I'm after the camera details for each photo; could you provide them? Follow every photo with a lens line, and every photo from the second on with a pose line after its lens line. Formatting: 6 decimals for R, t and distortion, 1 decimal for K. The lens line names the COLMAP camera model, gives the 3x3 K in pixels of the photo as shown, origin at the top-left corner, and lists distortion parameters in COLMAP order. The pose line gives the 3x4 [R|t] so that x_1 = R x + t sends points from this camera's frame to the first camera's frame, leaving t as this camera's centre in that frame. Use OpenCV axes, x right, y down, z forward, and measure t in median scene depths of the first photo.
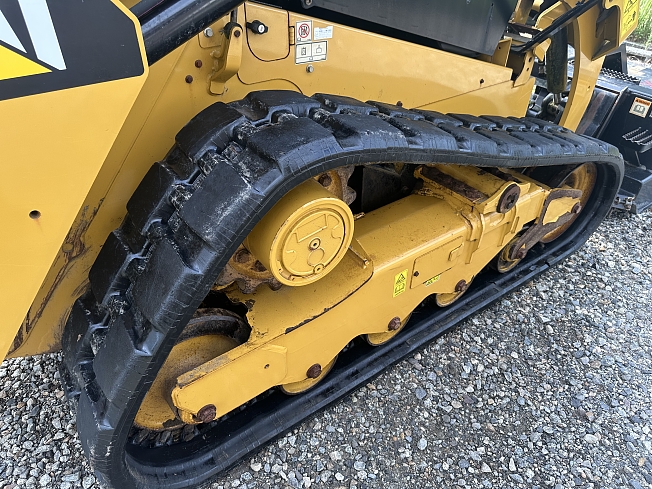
lens RADIAL K [[463.1, 0, 328.2], [0, 463.1, 244.1], [0, 0, 1]] dist [0.037311, -0.048594]
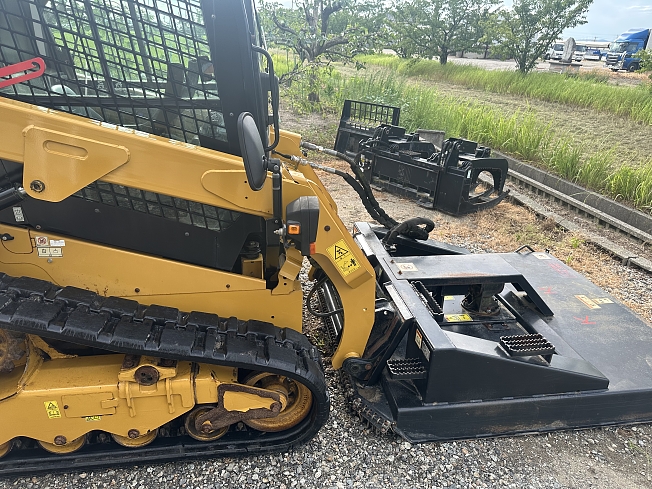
lens RADIAL K [[463.1, 0, 315.2], [0, 463.1, 250.9], [0, 0, 1]] dist [0.037311, -0.048594]
pose [[0.887820, 0.185058, -0.421343, 1.431505], [-0.289134, 0.936616, -0.197869, -0.333978], [0.358019, 0.297497, 0.885052, -0.149959]]
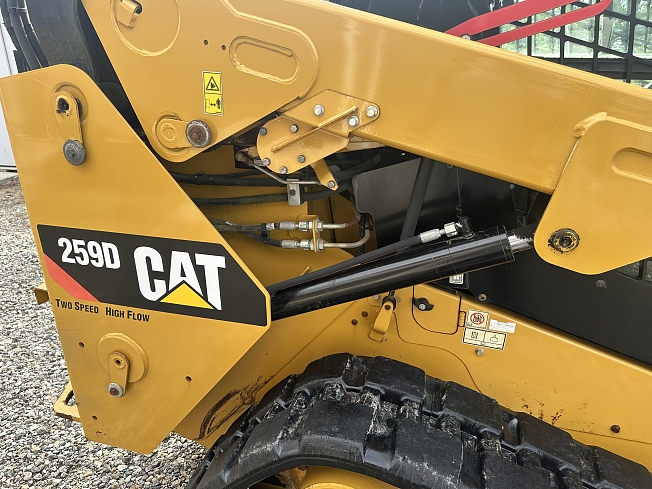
lens RADIAL K [[463.1, 0, 316.5], [0, 463.1, 246.2], [0, 0, 1]] dist [0.037311, -0.048594]
pose [[0.605966, 0.273740, -0.746908, 0.397774], [-0.468352, 0.881713, -0.056828, -0.336652], [0.643002, 0.384252, 0.662494, 0.047614]]
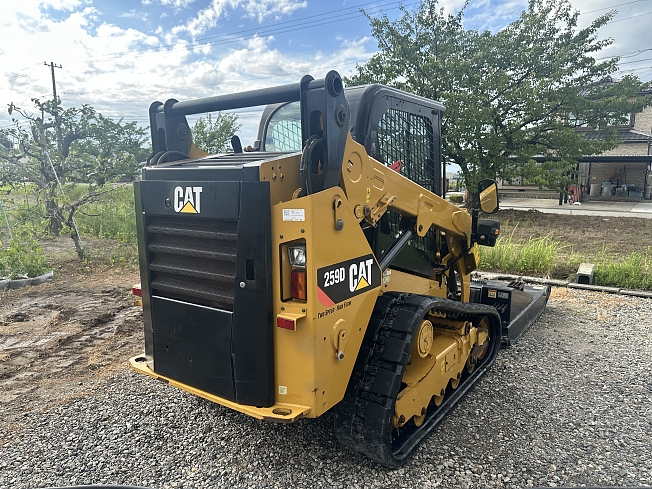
lens RADIAL K [[463.1, 0, 327.2], [0, 463.1, 234.0], [0, 0, 1]] dist [0.037311, -0.048594]
pose [[0.949970, -0.075244, 0.303141, -1.044777], [0.218459, 0.853721, -0.472690, 0.491434], [-0.223231, 0.515266, 0.827447, -1.128412]]
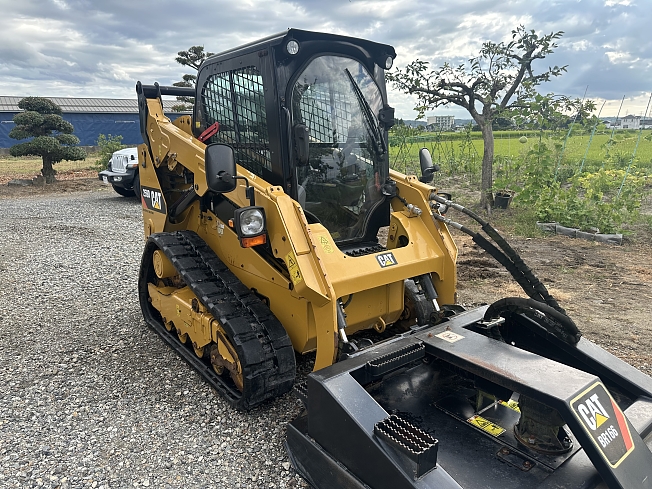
lens RADIAL K [[463.1, 0, 321.0], [0, 463.1, 242.4], [0, 0, 1]] dist [0.037311, -0.048594]
pose [[0.024072, 0.185363, -0.982375, 2.691818], [-0.608451, 0.782414, 0.132723, -1.055389], [0.793226, 0.594532, 0.131618, 1.084536]]
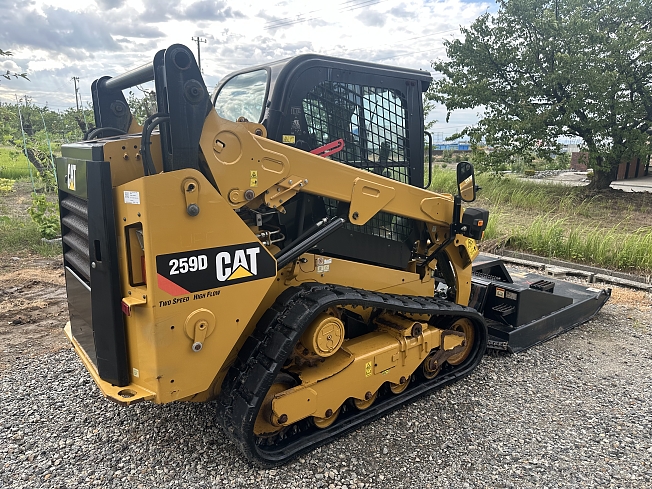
lens RADIAL K [[463.1, 0, 331.2], [0, 463.1, 238.6], [0, 0, 1]] dist [0.037311, -0.048594]
pose [[0.998960, -0.027310, 0.036517, -0.072774], [0.040722, 0.894643, -0.444921, 0.487609], [-0.020519, 0.445945, 0.894825, -1.146106]]
